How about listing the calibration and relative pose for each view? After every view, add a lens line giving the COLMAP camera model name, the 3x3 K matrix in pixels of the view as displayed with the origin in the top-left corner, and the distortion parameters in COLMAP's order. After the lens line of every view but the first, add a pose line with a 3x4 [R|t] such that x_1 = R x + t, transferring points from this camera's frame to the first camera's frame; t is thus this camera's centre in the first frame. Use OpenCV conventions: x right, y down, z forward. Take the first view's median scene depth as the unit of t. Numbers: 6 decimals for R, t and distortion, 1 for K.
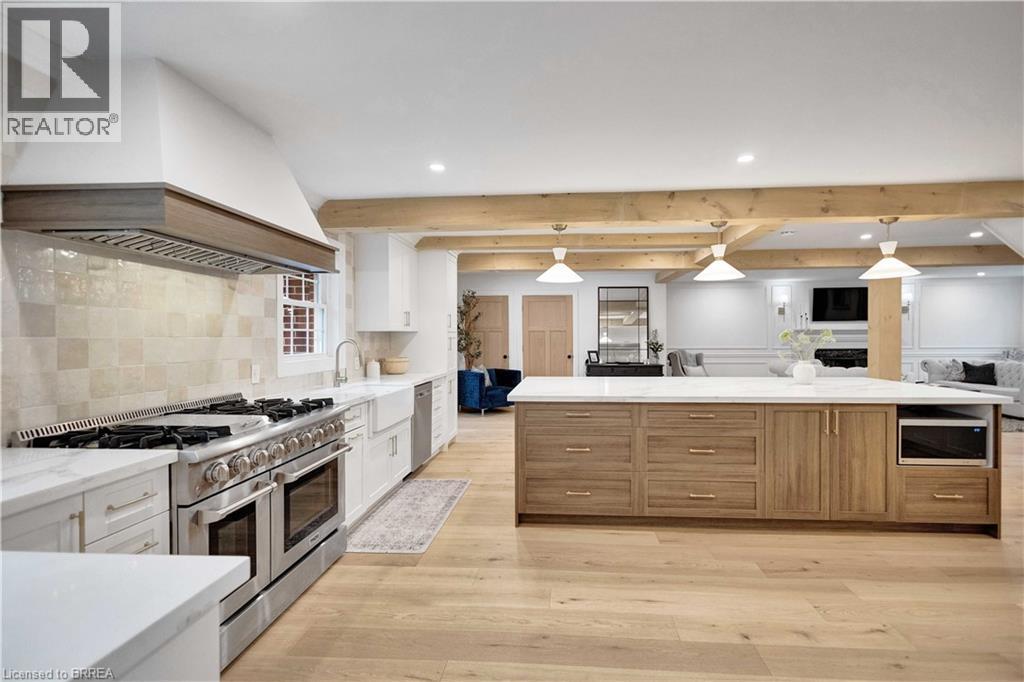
lens RADIAL K [[493.2, 0, 533.4], [0, 493.2, 343.2], [0, 0, 1]] dist [0.010591, -0.000196]
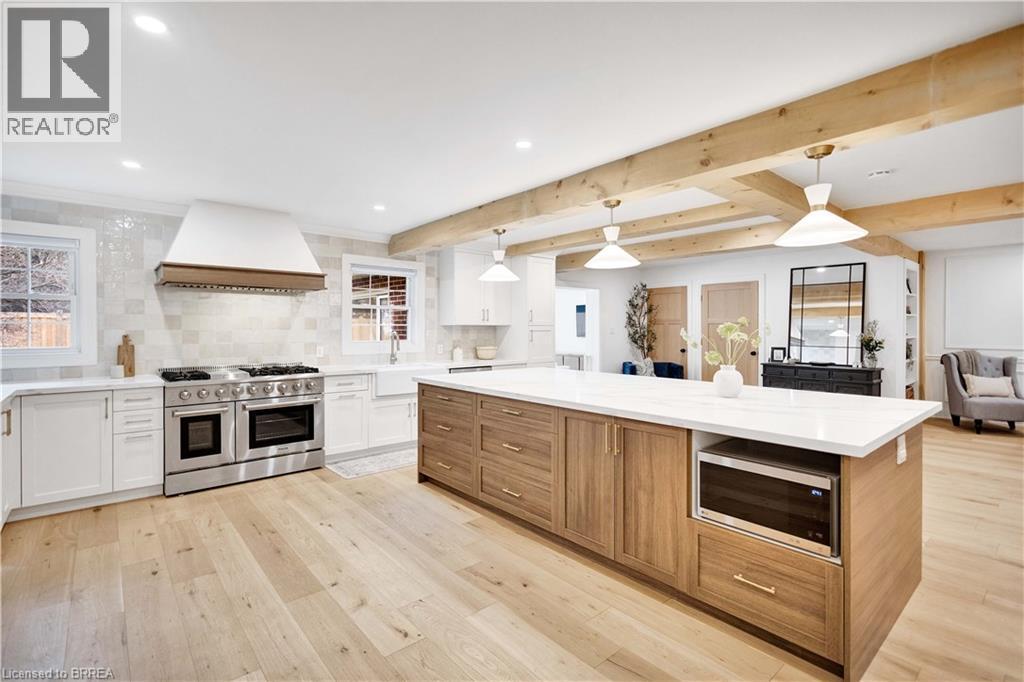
lens RADIAL K [[478.5, 0, 509.2], [0, 478.5, 333.1], [0, 0, 1]] dist [0.010874, -0.000144]
pose [[0.697158, 0.010521, -0.716840, 1.029590], [-0.012289, 0.999921, 0.002724, -0.013039], [0.716812, 0.006910, 0.697233, 0.329039]]
